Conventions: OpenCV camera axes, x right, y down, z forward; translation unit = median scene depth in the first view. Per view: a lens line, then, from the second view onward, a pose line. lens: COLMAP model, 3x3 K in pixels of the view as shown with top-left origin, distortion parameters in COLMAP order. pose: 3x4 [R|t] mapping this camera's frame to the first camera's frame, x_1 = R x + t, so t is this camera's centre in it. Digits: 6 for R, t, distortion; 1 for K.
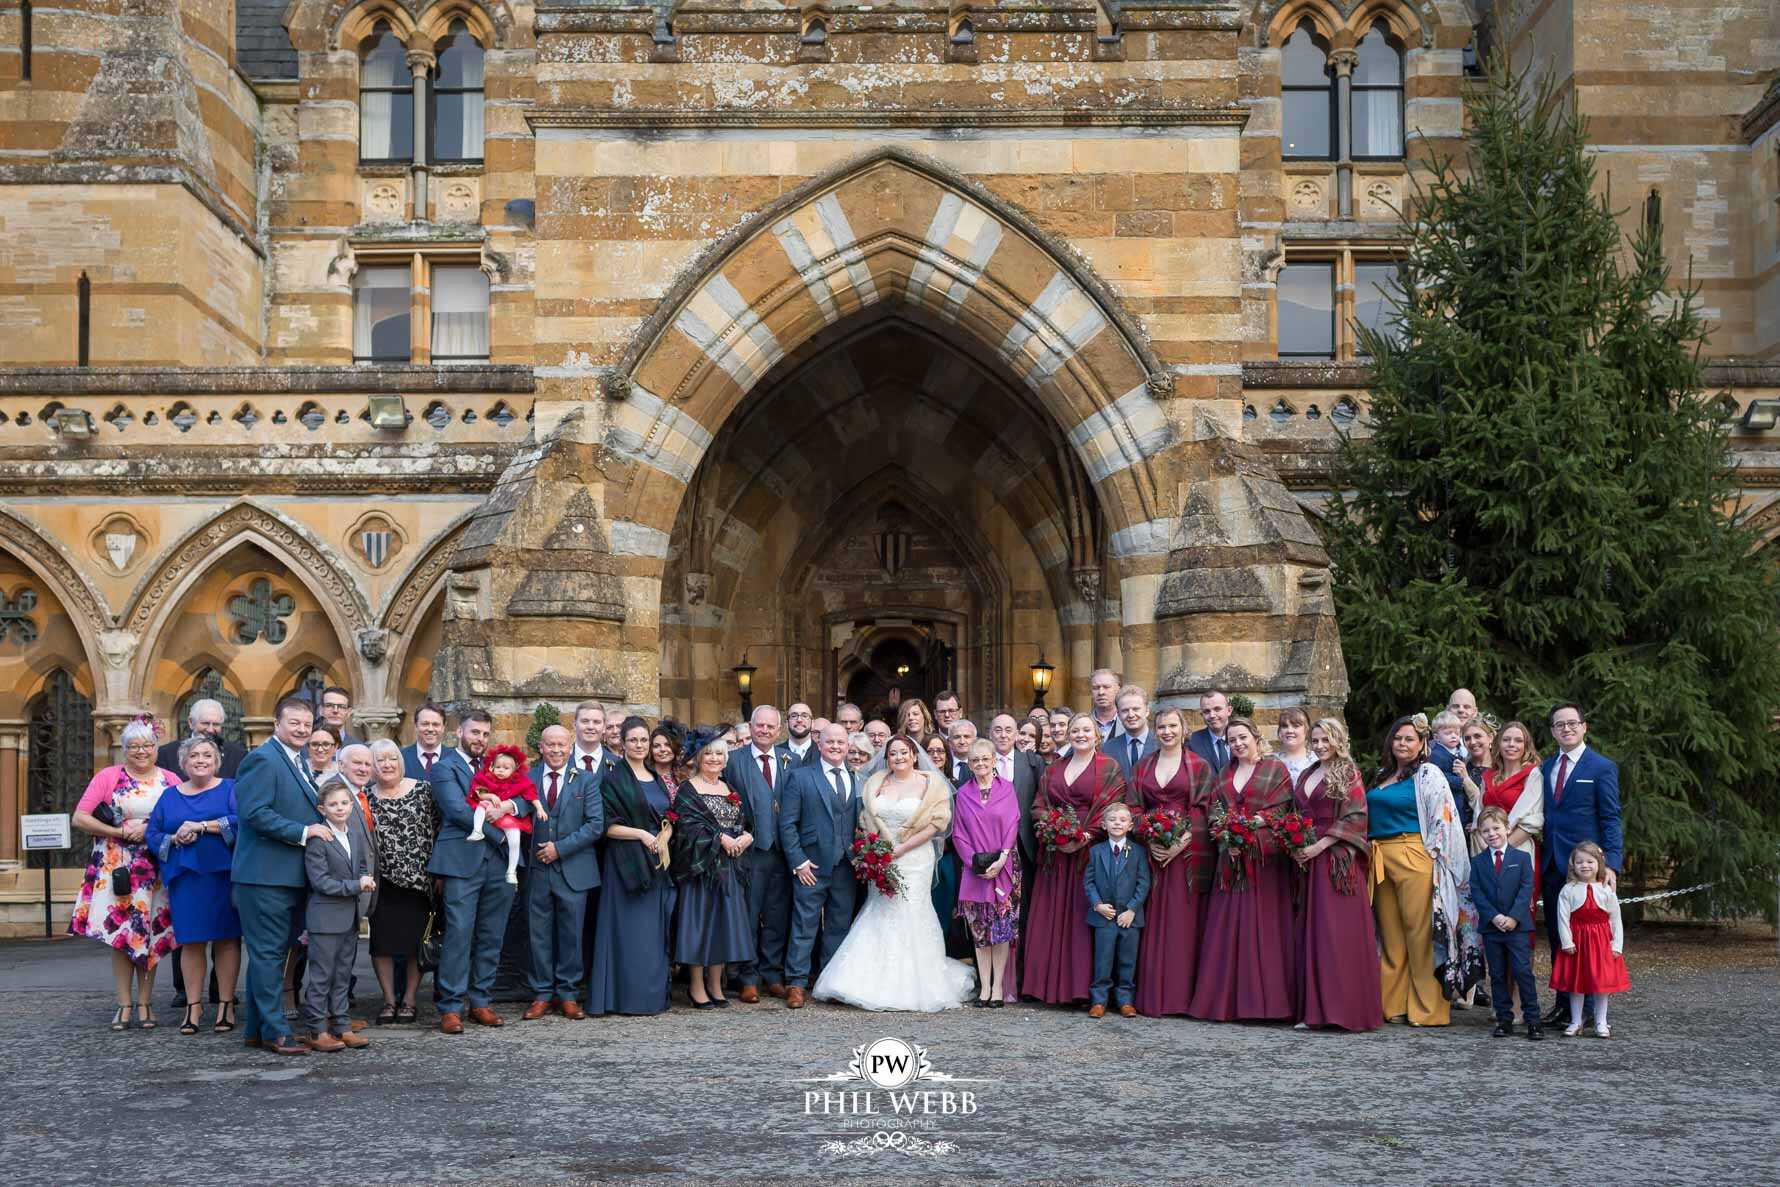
lens RADIAL K [[2072.4, 0, 892.7], [0, 2072.4, 598.3], [0, 0, 1]] dist [-0.005429, 0.000000]
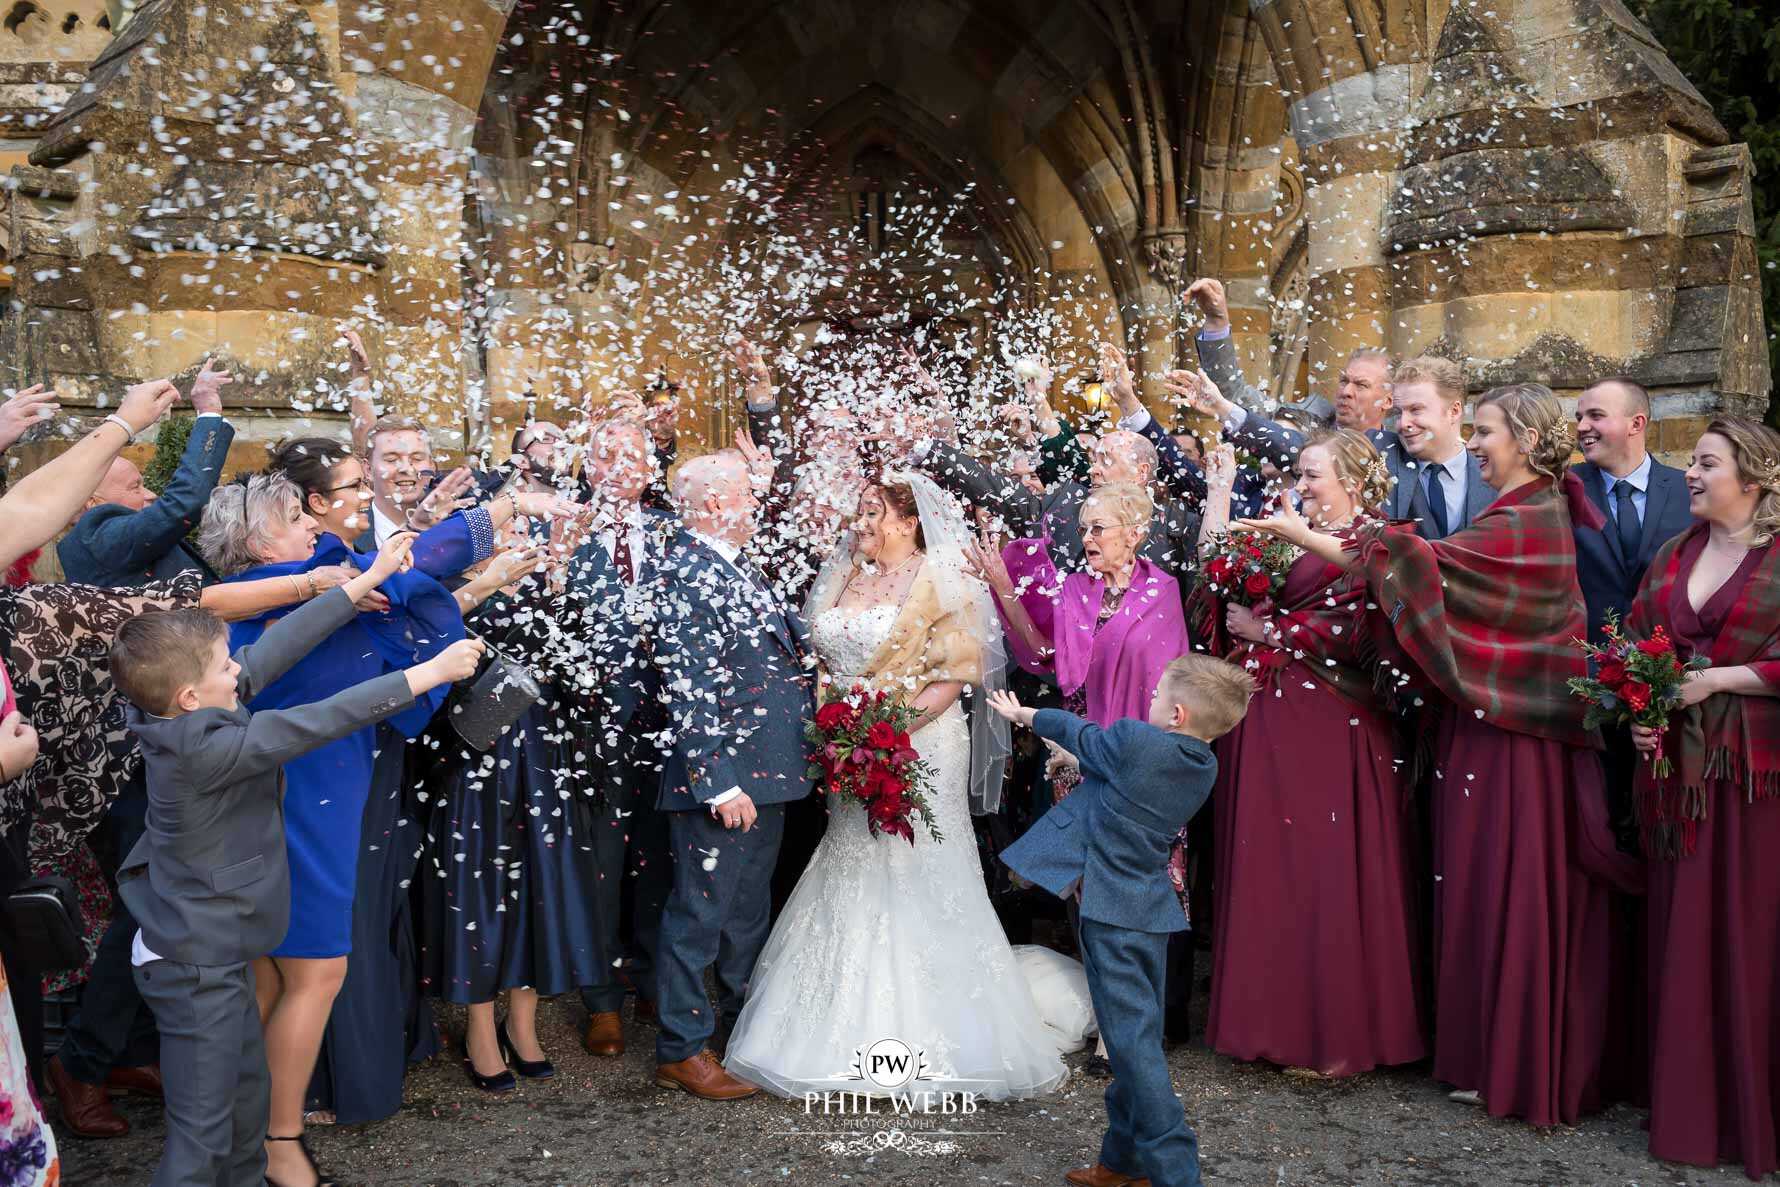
lens RADIAL K [[2072.4, 0, 890.2], [0, 2072.4, 596.9], [0, 0, 1]] dist [-0.005429, 0.000000]
pose [[0.999932, -0.007245, 0.009134, -0.004474], [0.006099, 0.992782, 0.119776, 0.033462], [-0.009936, -0.119712, 0.992759, 0.481793]]
